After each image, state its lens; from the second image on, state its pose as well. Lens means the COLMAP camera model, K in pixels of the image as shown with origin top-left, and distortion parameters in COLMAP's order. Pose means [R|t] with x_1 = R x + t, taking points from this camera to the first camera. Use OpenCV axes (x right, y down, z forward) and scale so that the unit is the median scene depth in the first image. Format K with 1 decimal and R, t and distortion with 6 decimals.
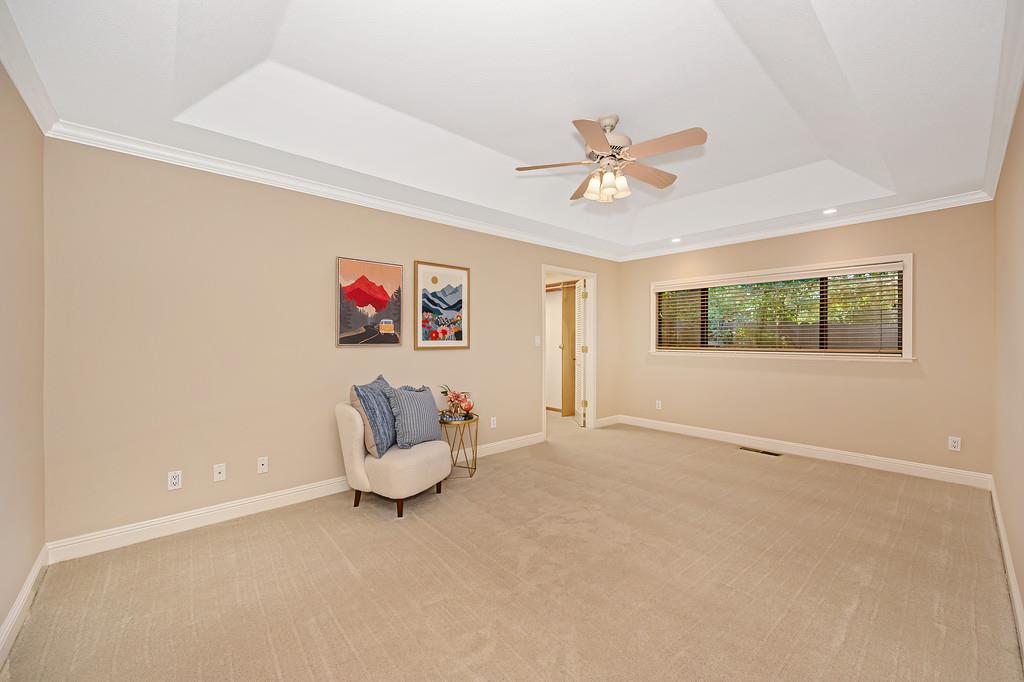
lens RADIAL K [[405.8, 0, 506.2], [0, 405.8, 334.3], [0, 0, 1]] dist [-0.000127, -0.000139]
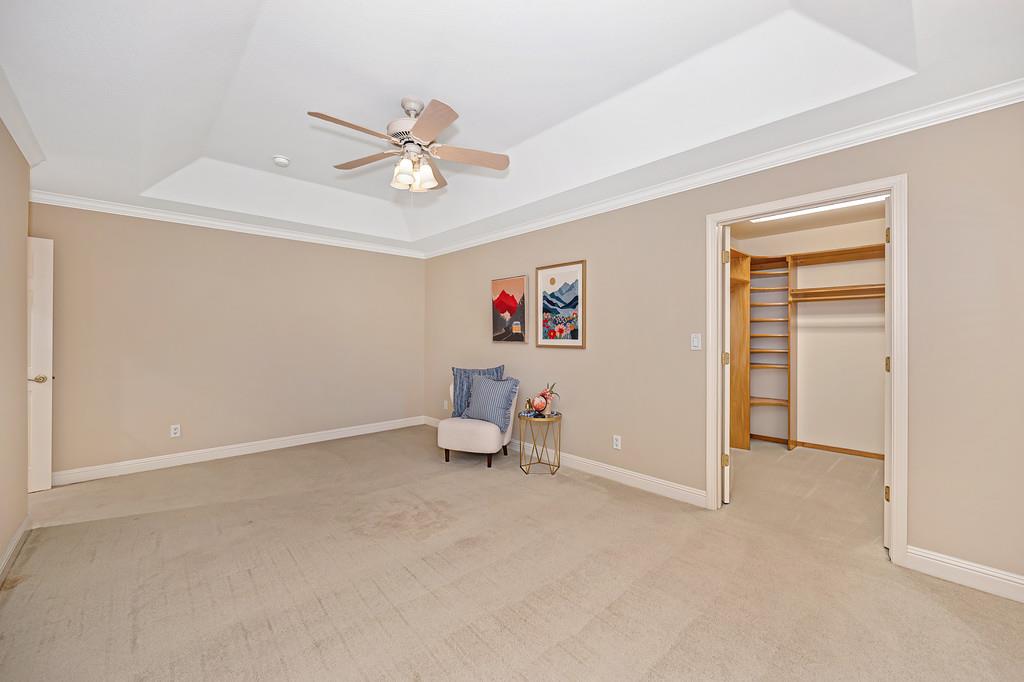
lens RADIAL K [[405.8, 0, 509.8], [0, 405.8, 337.4], [0, 0, 1]] dist [-0.000127, -0.000139]
pose [[0.010336, 0.001846, -0.999945, 0.868931], [0.006234, 0.999979, 0.001910, 0.008270], [0.999927, -0.006254, 0.010324, 0.879334]]
